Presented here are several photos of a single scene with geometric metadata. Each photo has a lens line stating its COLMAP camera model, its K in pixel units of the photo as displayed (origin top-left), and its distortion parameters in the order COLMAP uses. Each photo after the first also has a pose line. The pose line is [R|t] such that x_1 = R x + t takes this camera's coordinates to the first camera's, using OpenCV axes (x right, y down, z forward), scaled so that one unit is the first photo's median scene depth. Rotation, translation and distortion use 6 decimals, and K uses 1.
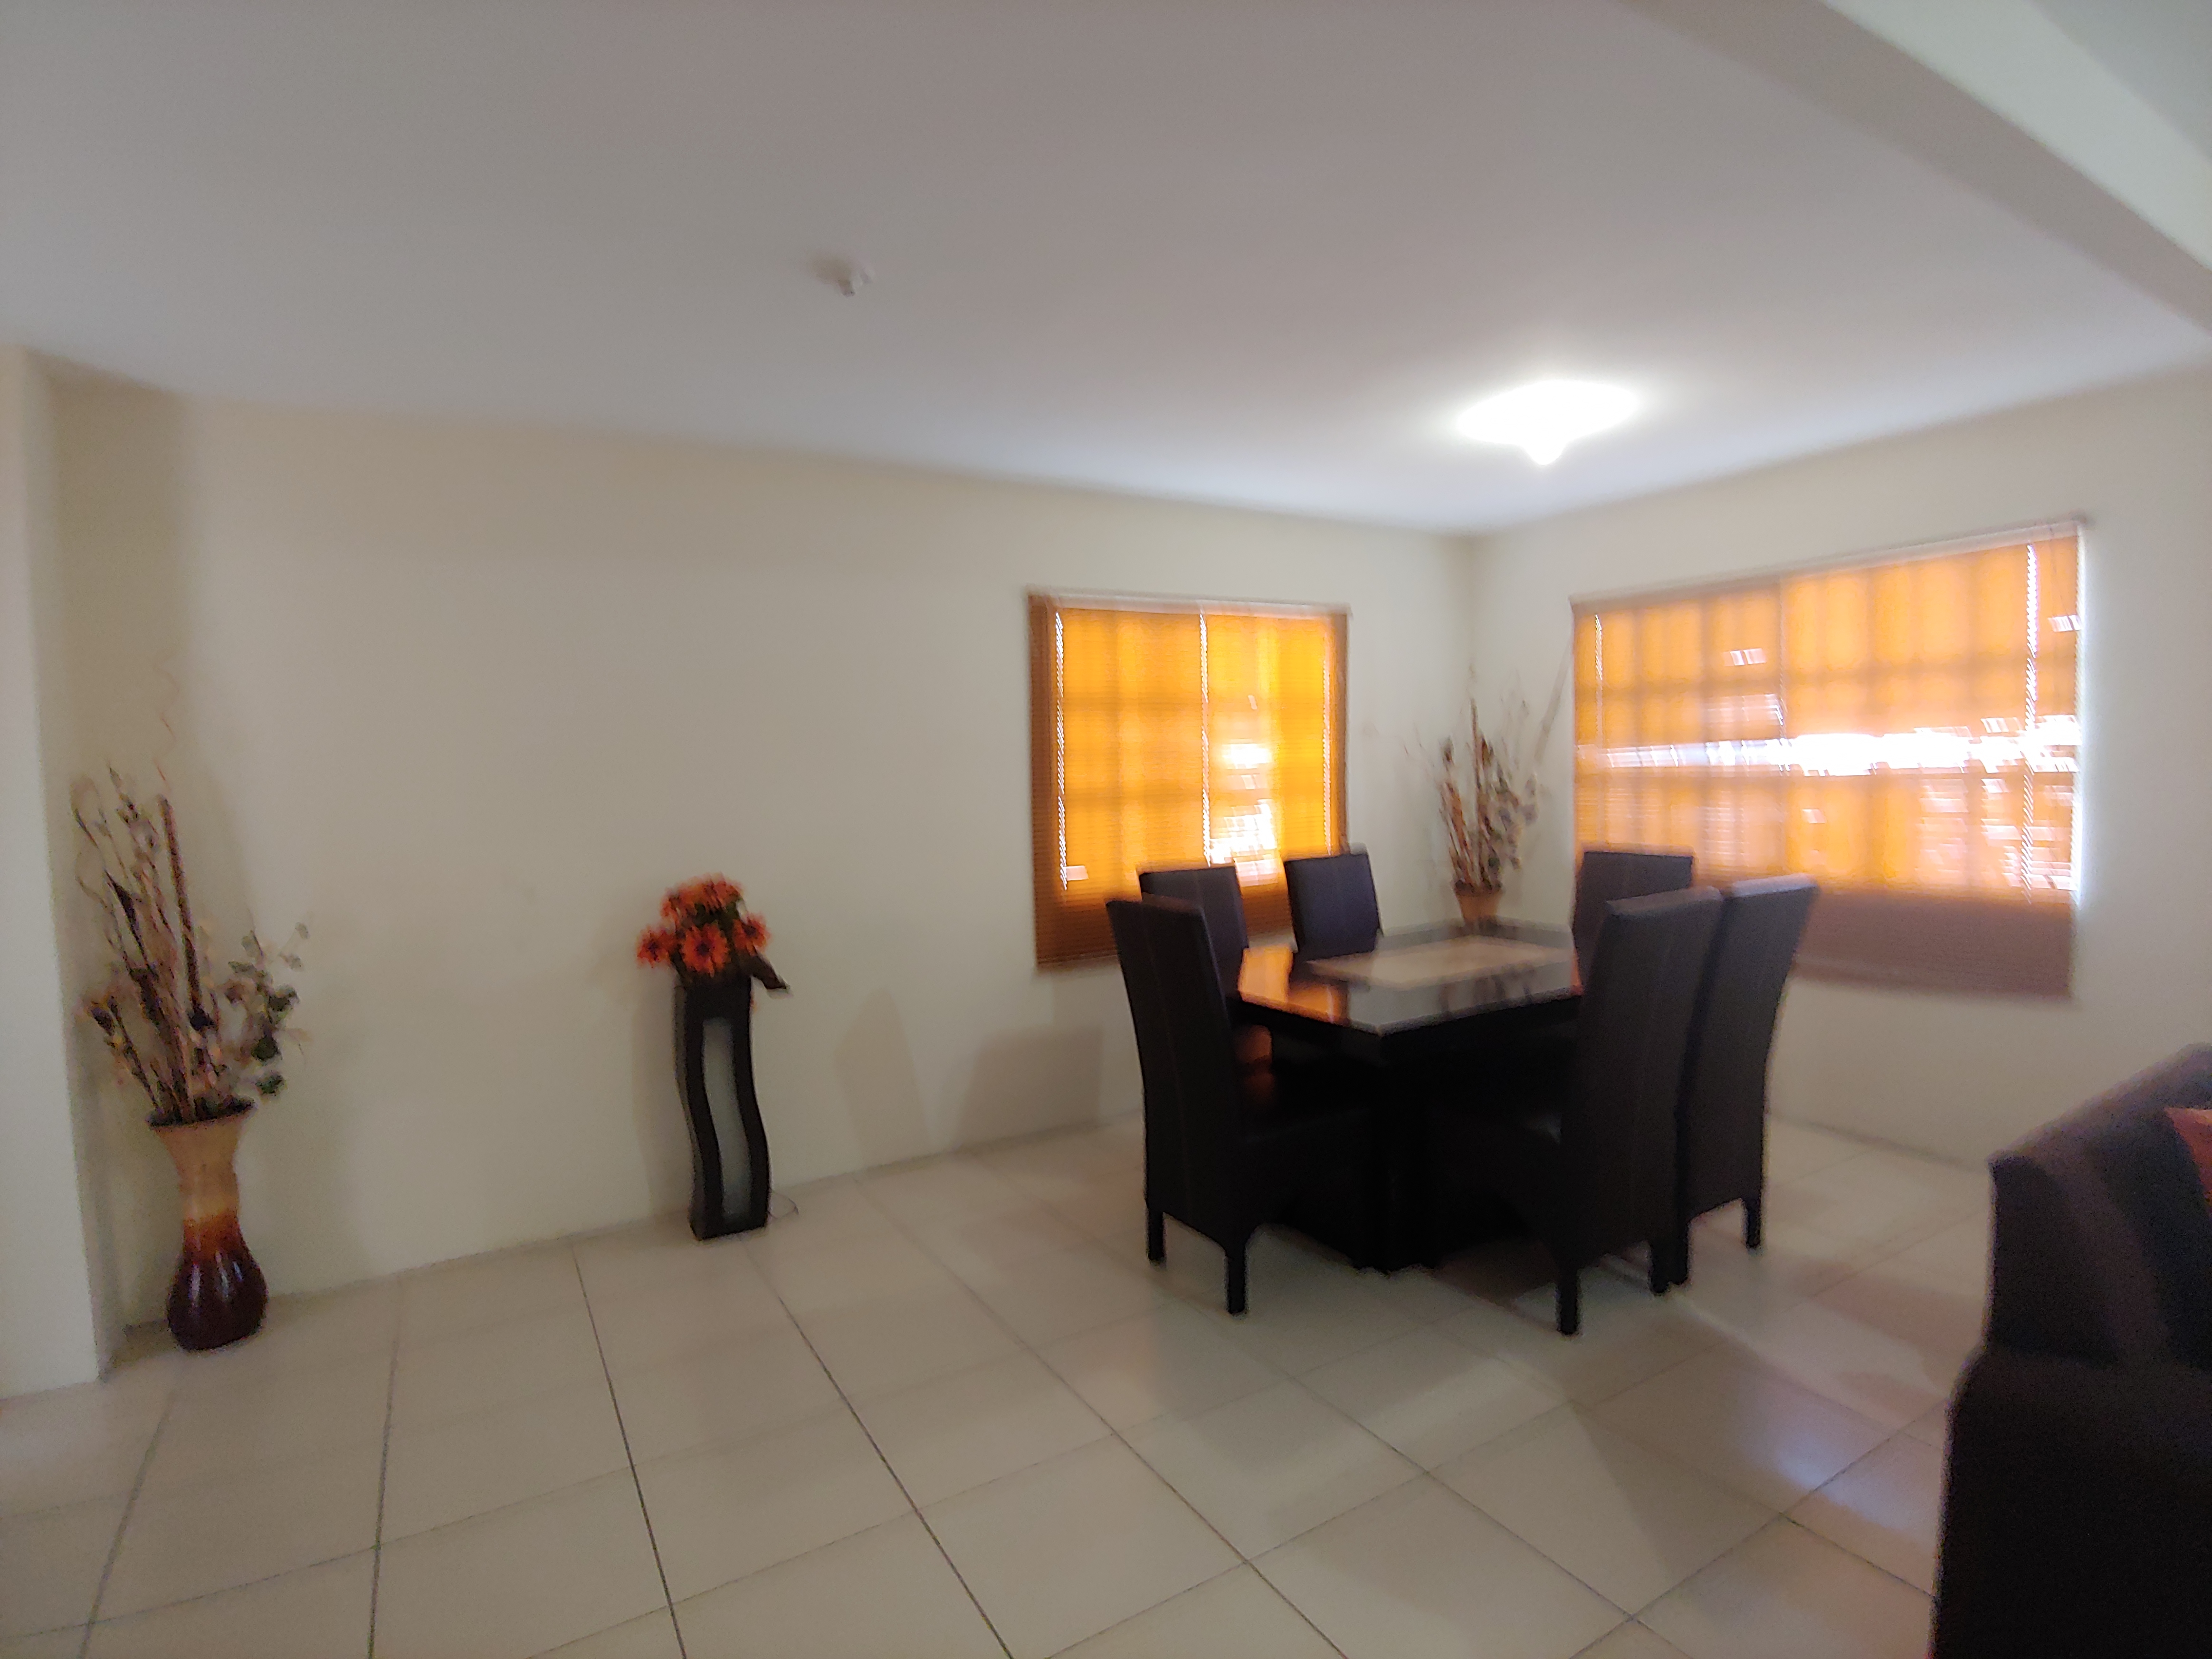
lens RADIAL K [[1107.9, 0, 1100.1], [0, 1107.9, 828.9], [0, 0, 1]] dist [-0.018049, -0.000933]
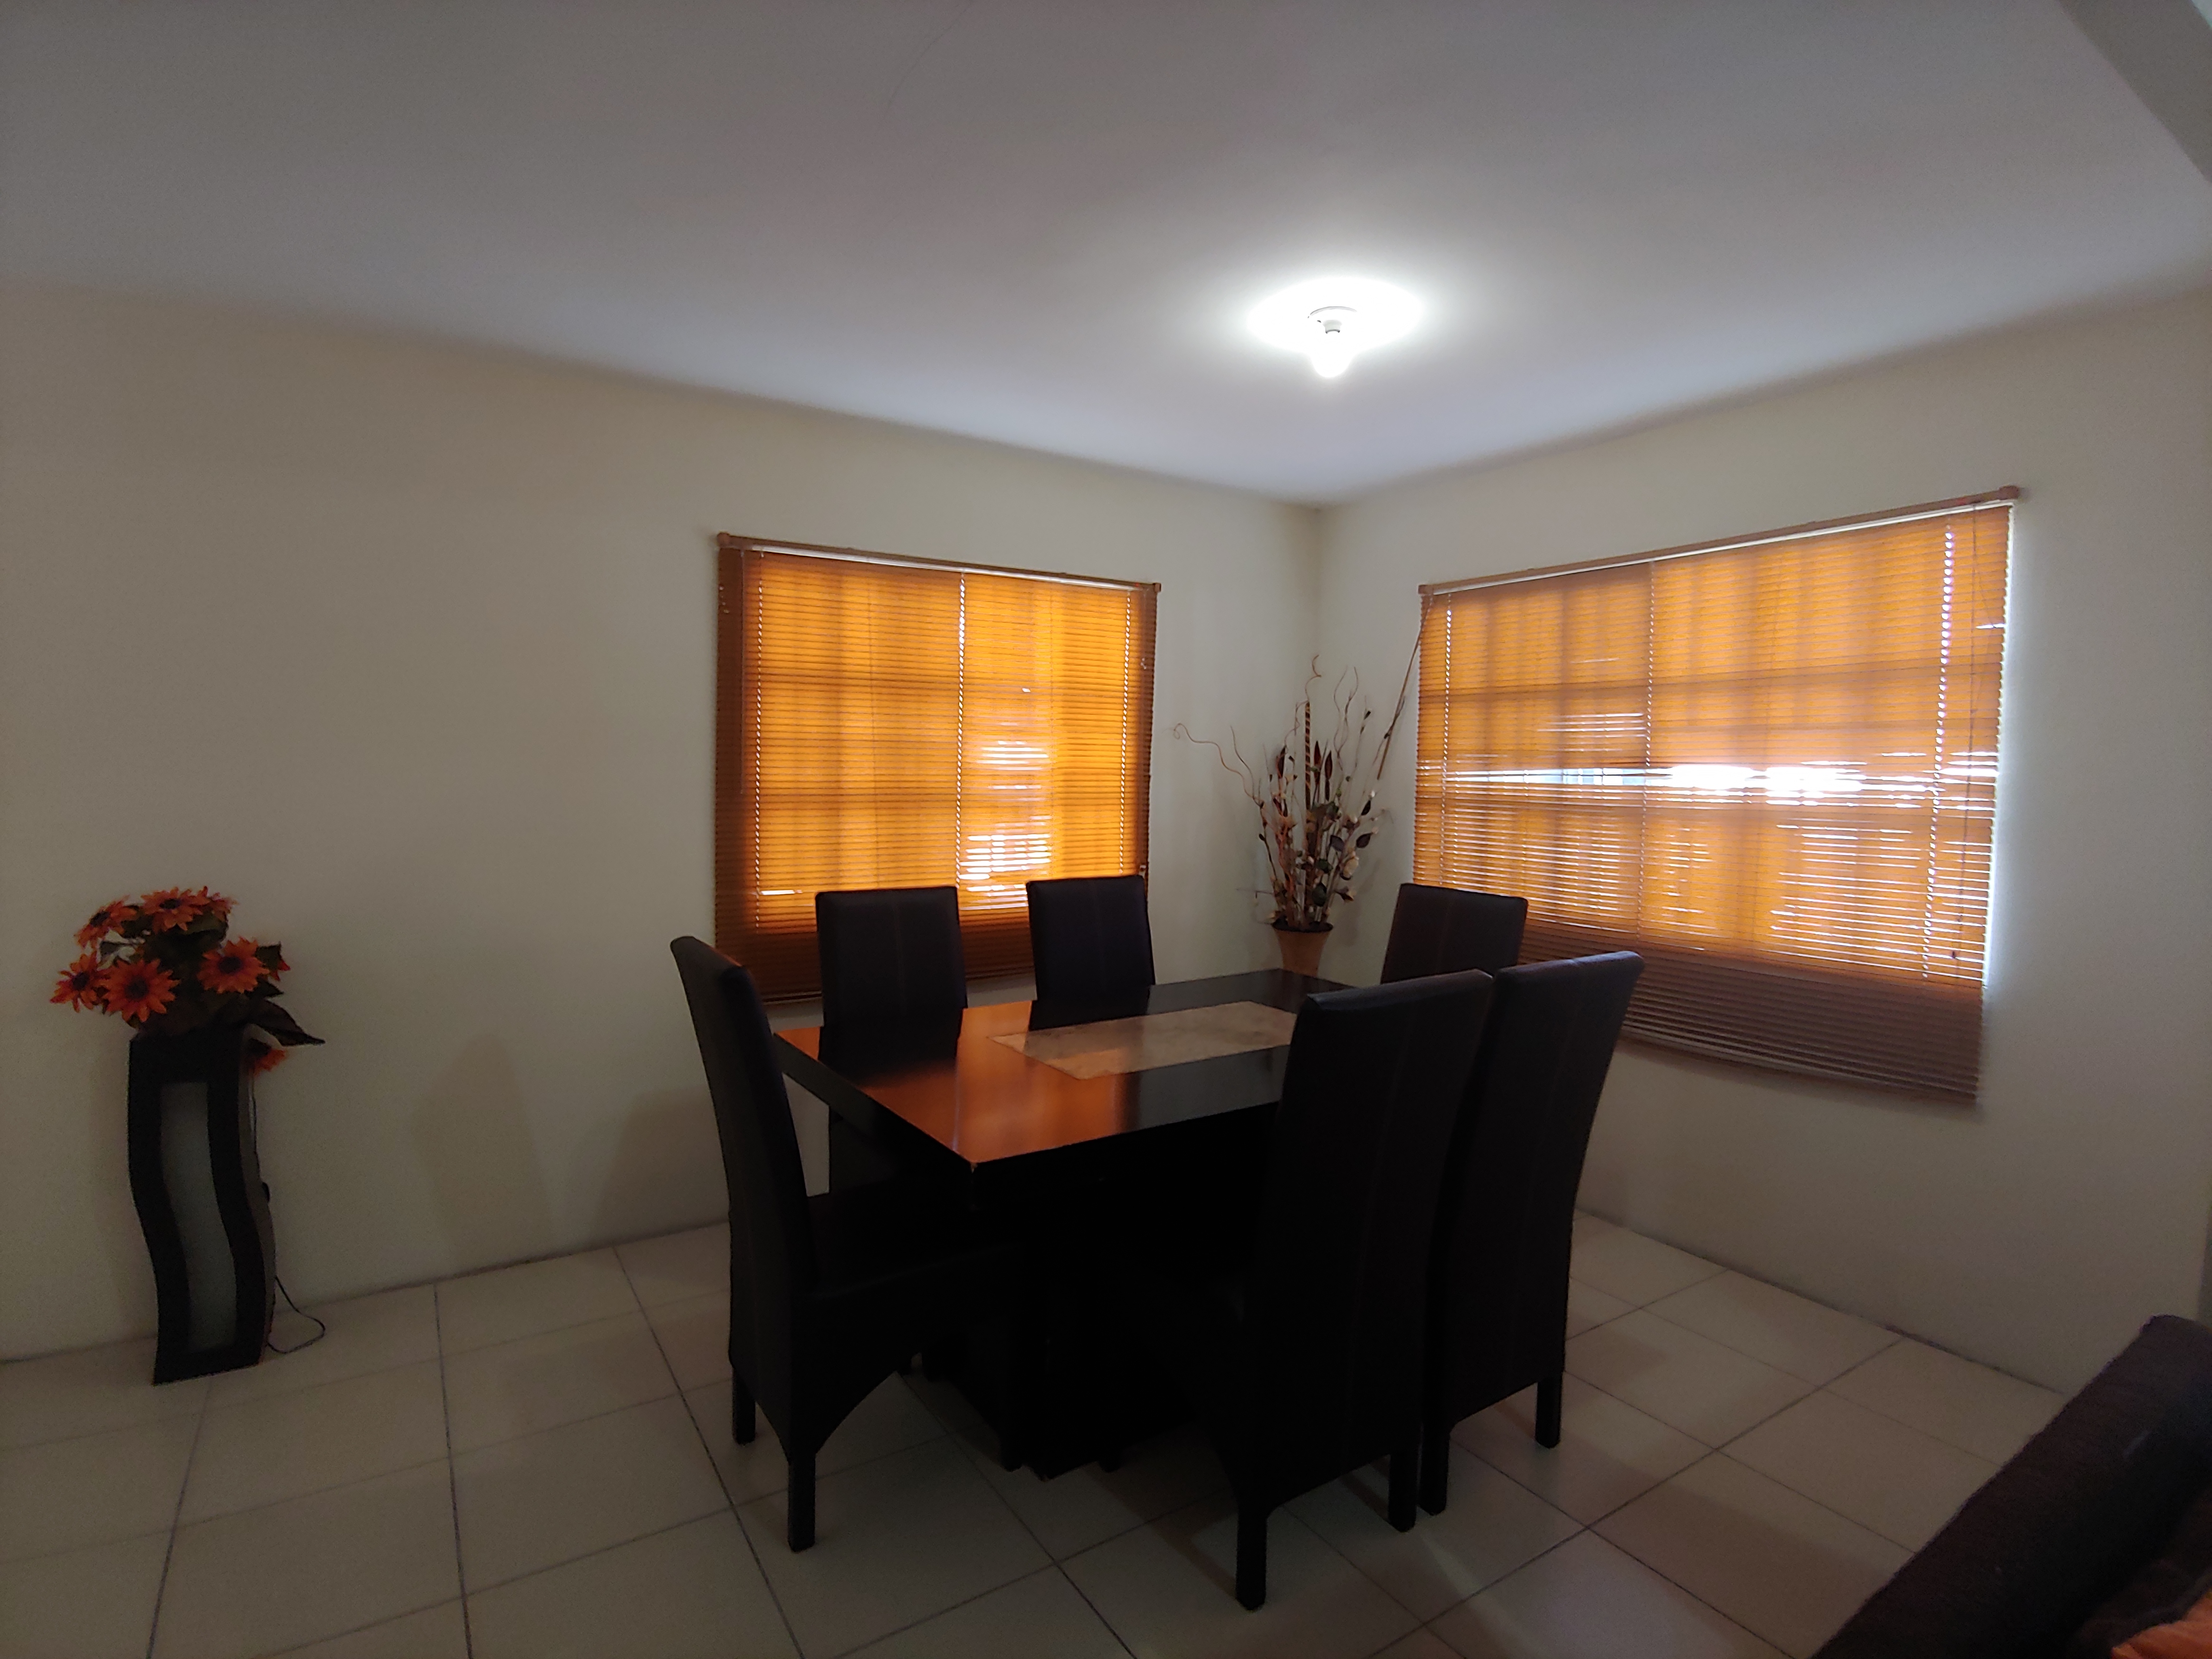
lens RADIAL K [[1096.4, 0, 1138.8], [0, 1096.4, 831.6], [0, 0, 1]] dist [-0.008292, 0.000309]
pose [[0.997275, 0.039170, 0.062510, 0.190095], [-0.039402, 0.999220, 0.002492, -0.016783], [-0.062363, -0.004948, 0.998041, 0.207825]]
